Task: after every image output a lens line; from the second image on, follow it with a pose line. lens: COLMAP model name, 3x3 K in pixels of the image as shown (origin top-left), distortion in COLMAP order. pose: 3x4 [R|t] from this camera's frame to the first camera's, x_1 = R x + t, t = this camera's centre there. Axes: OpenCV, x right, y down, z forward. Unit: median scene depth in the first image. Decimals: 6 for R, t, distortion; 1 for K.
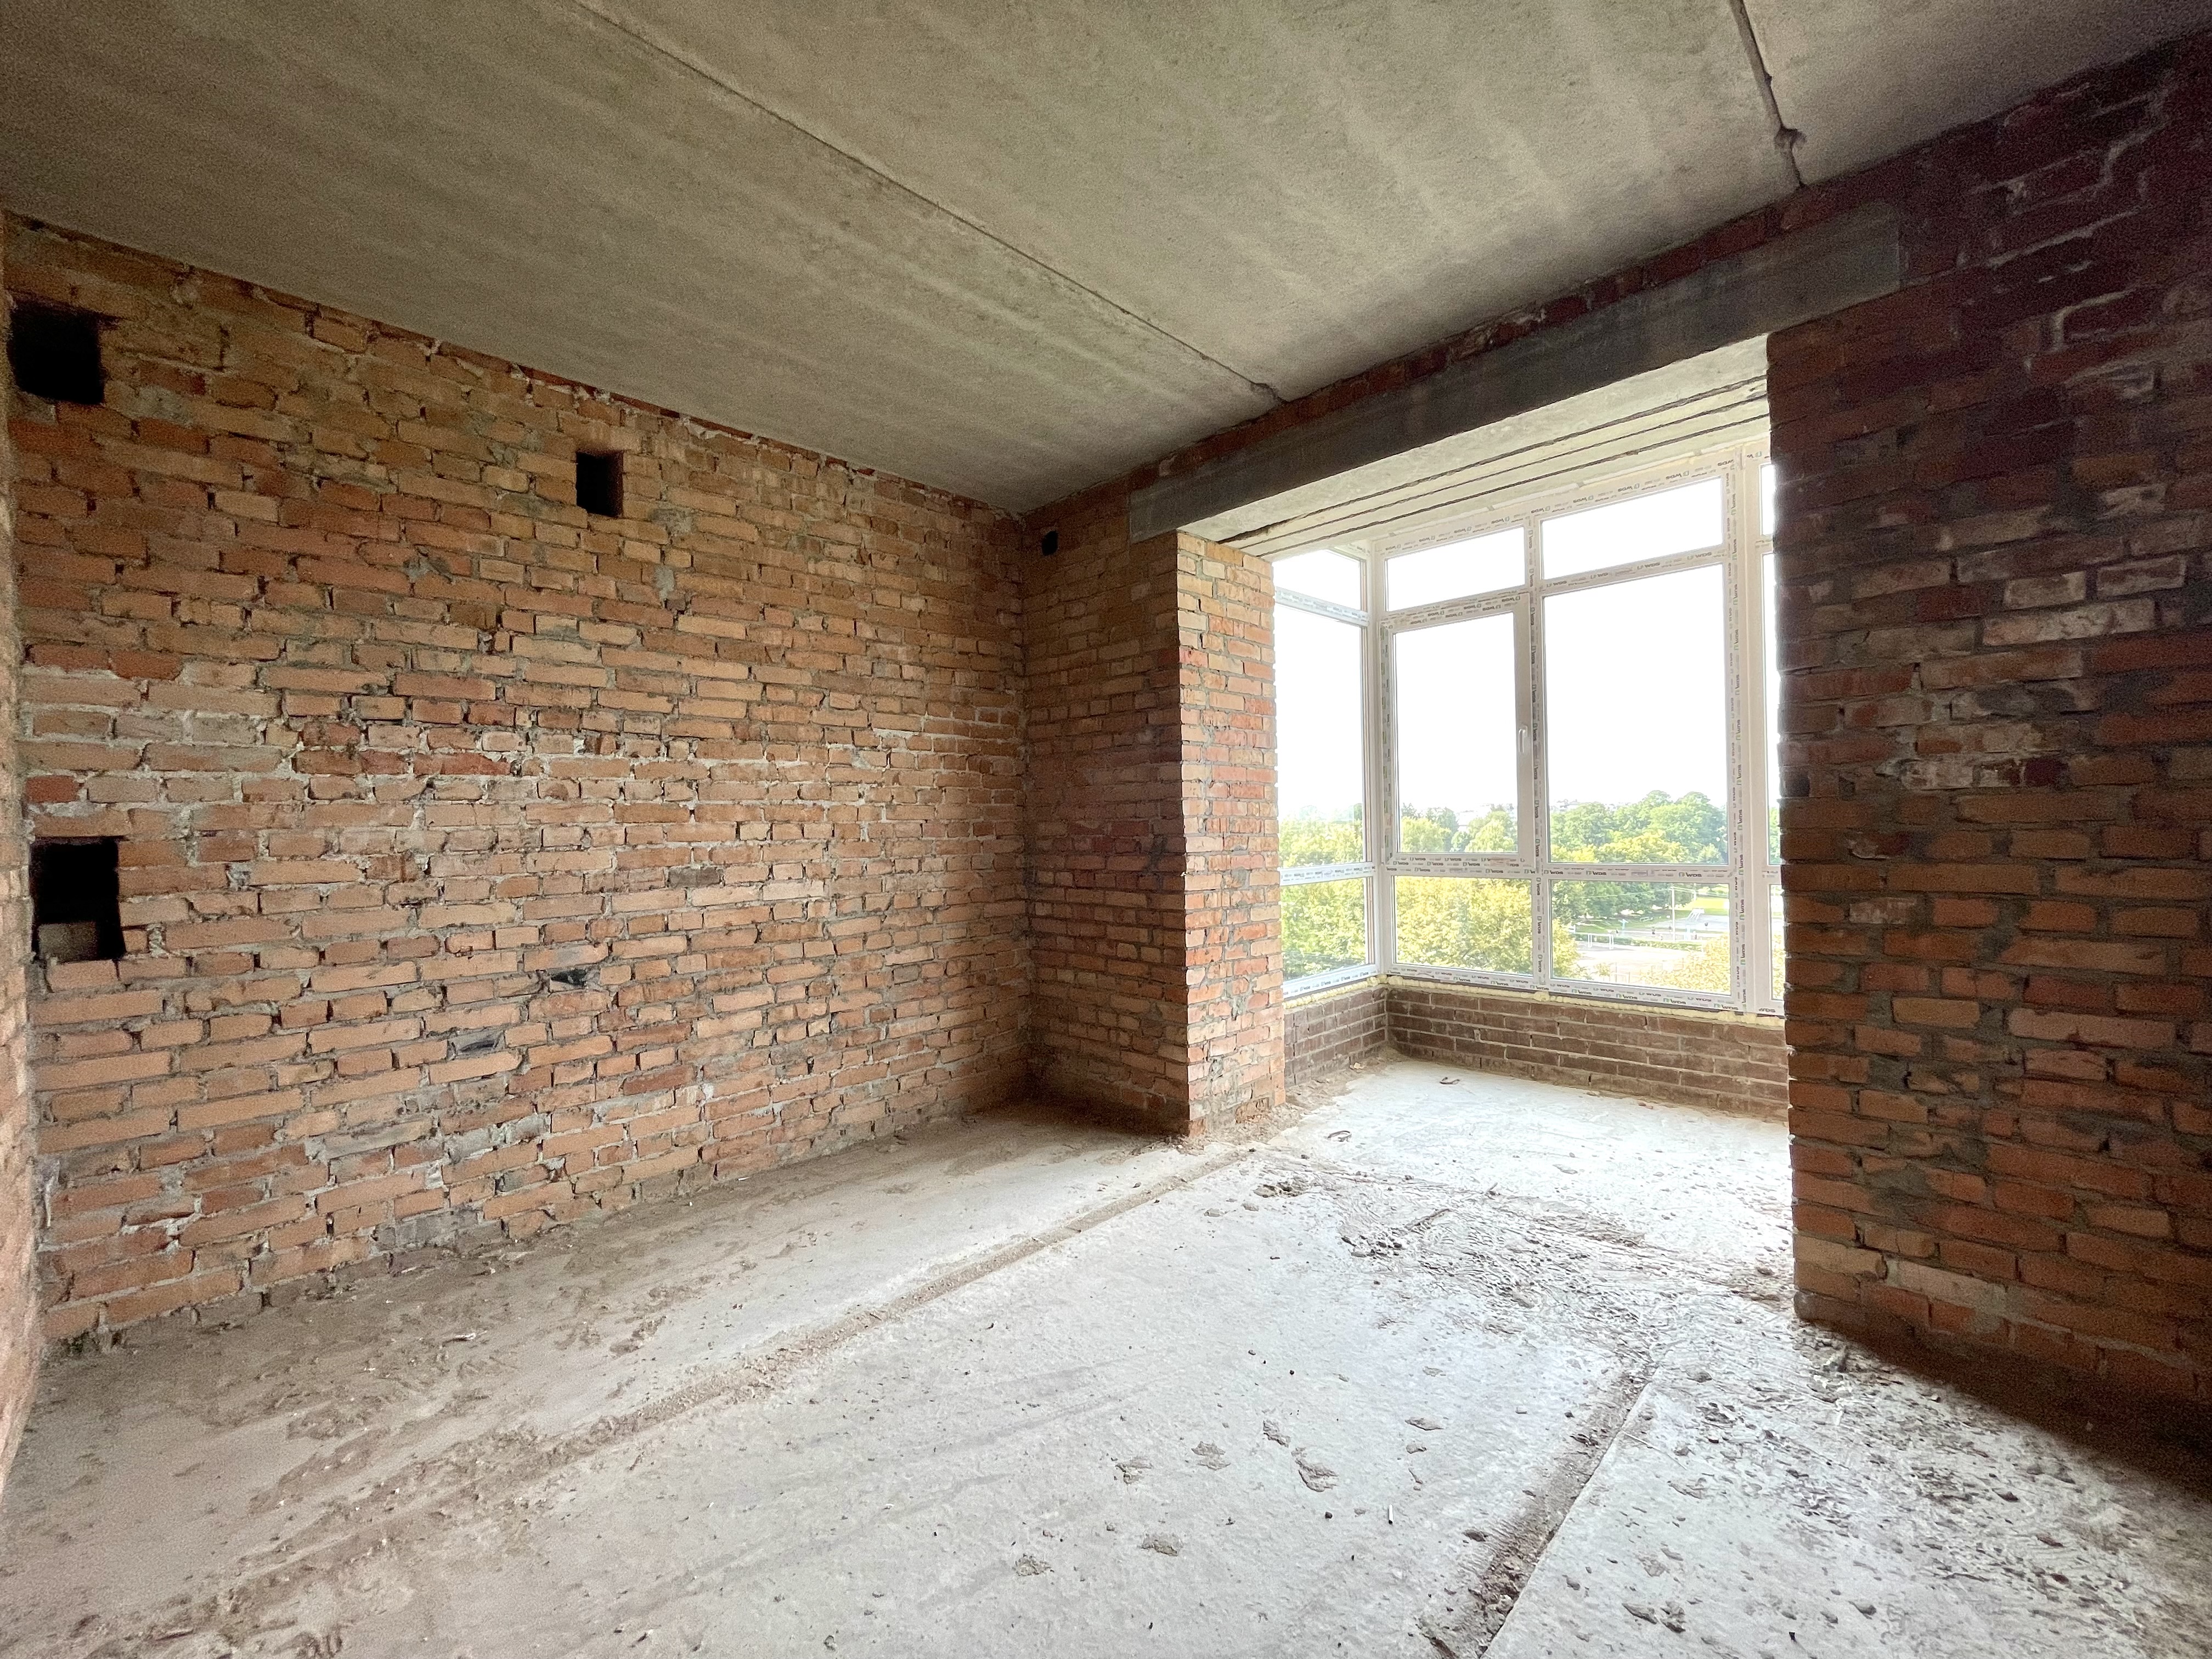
lens RADIAL K [[894.2, 0, 1105.9], [0, 894.2, 827.3], [0, 0, 1]] dist [-0.000030, 0.000289]
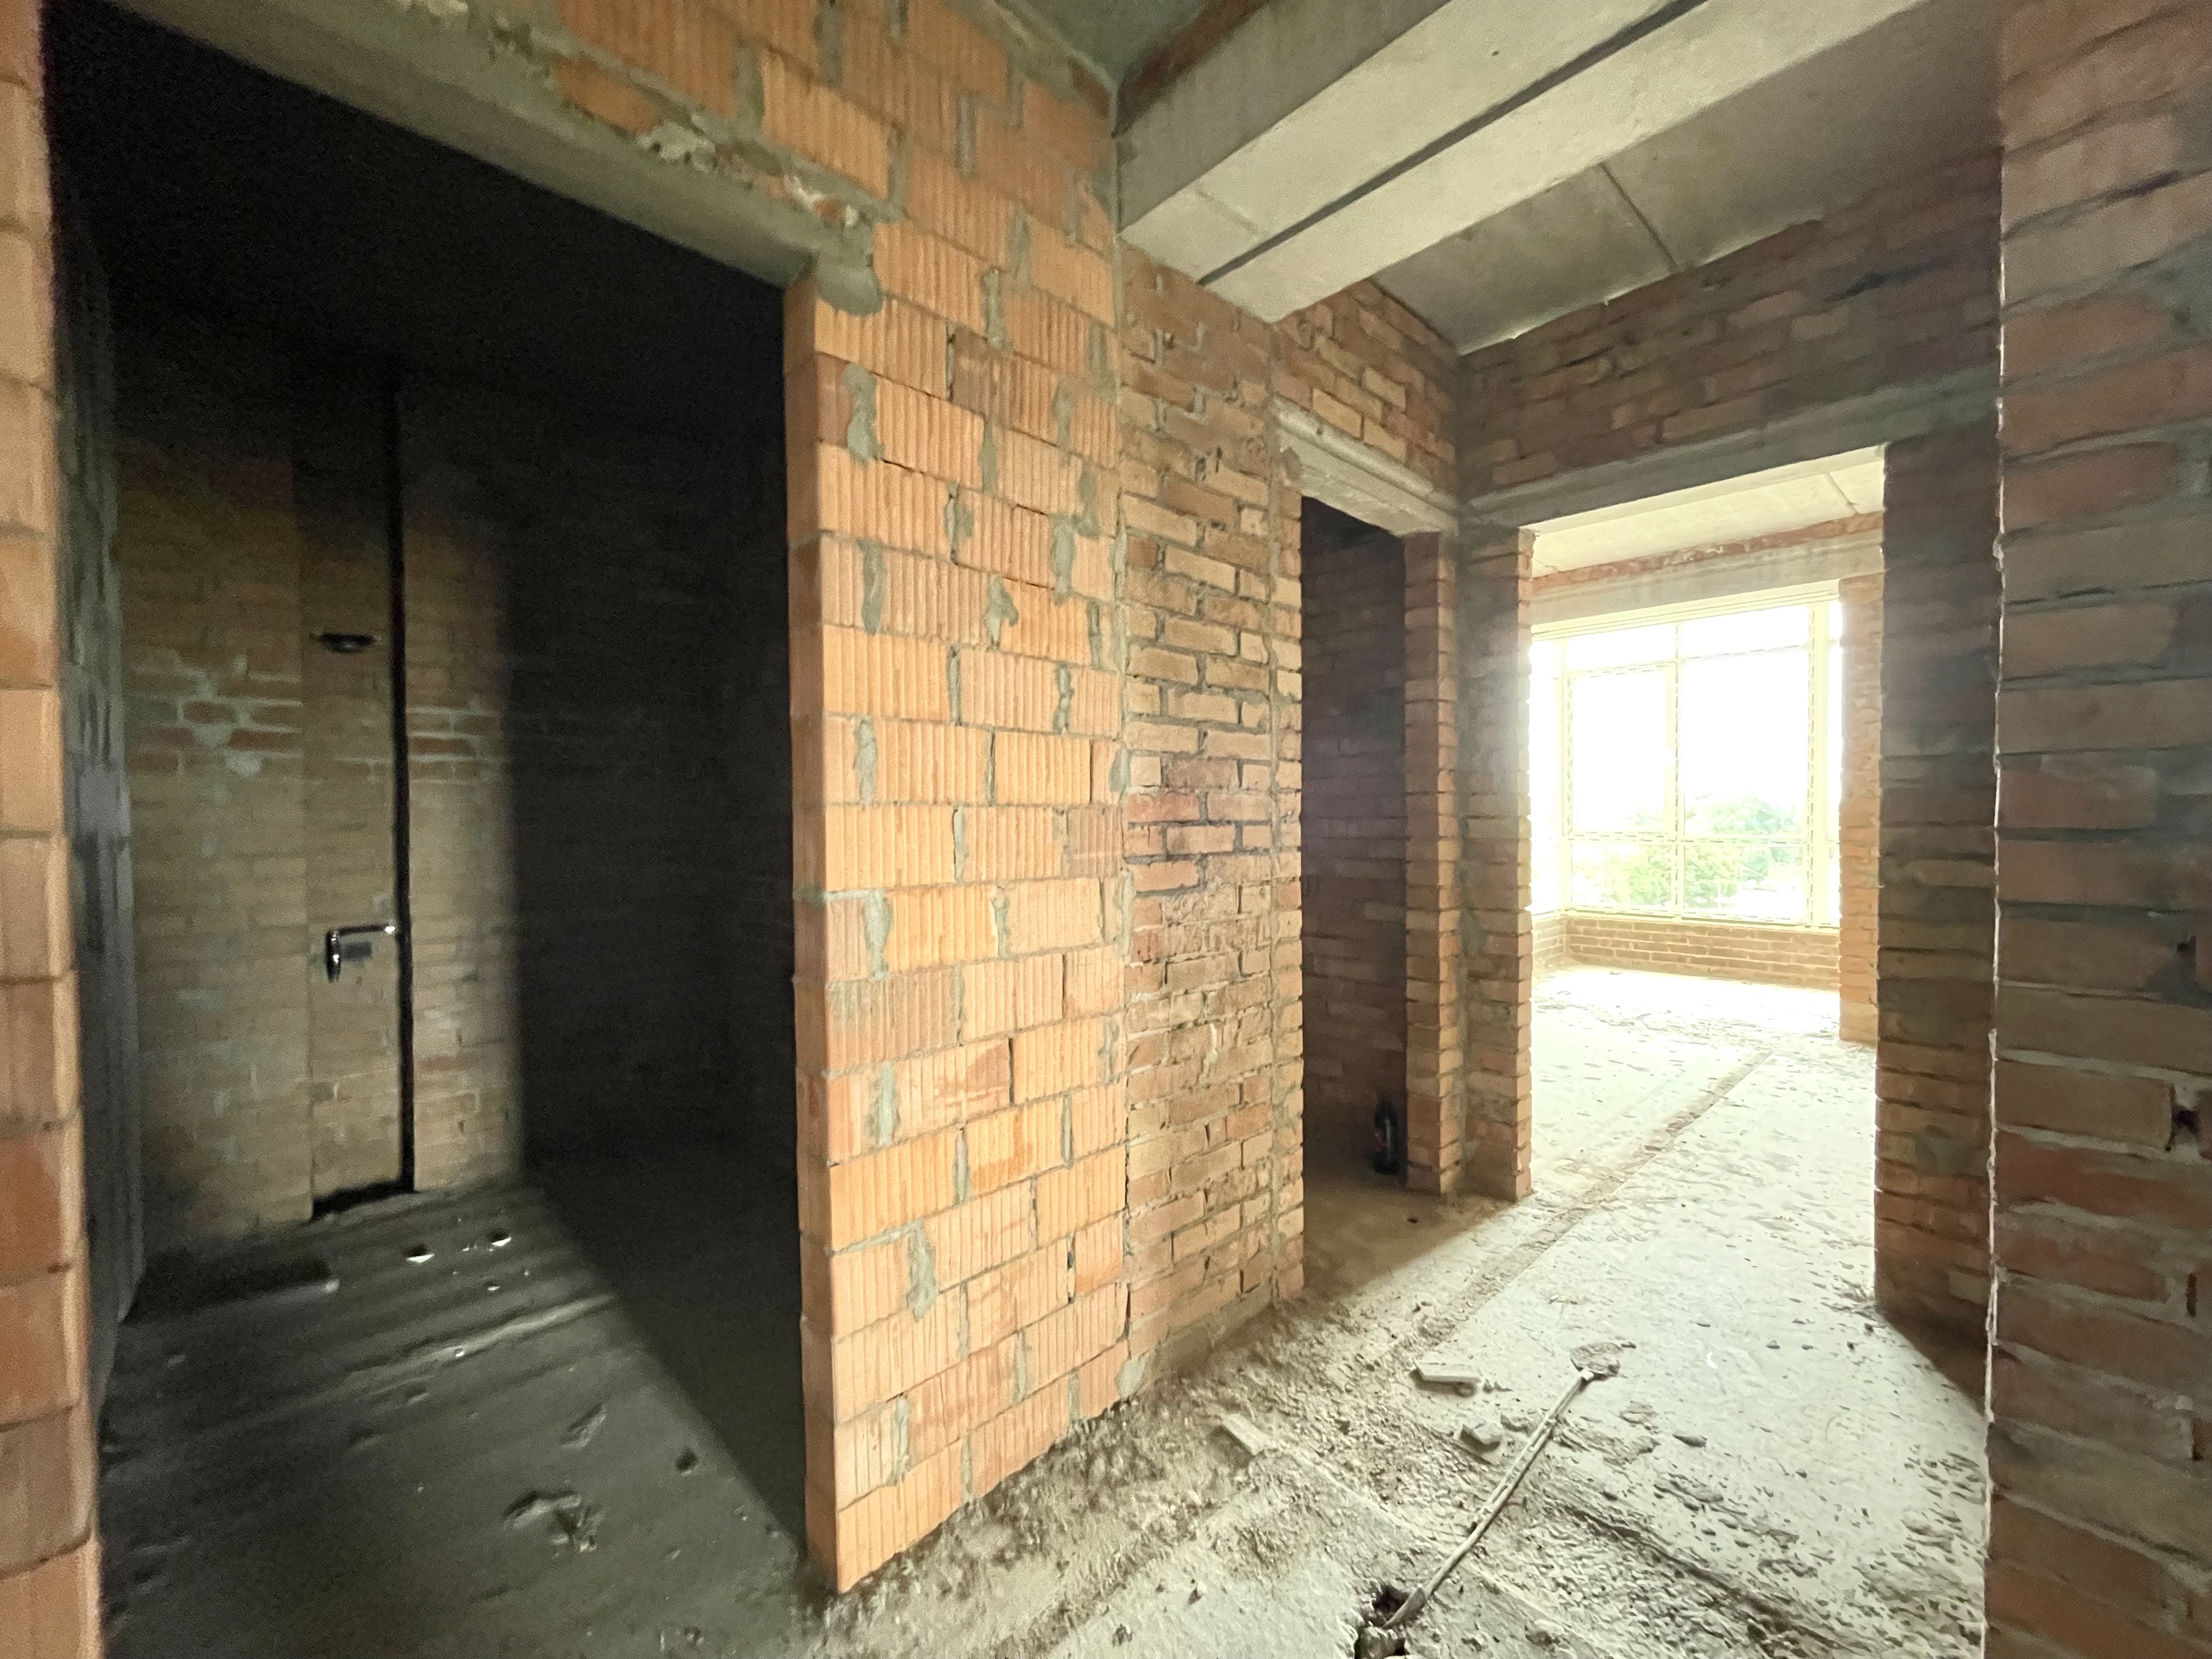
lens RADIAL K [[894.2, 0, 1105.4], [0, 894.2, 834.1], [0, 0, 1]] dist [-0.000030, 0.000289]
pose [[0.999289, 0.010563, -0.036204, -0.488876], [-0.009708, 0.999672, 0.023703, 0.011626], [0.036443, -0.023335, 0.999063, -0.638174]]
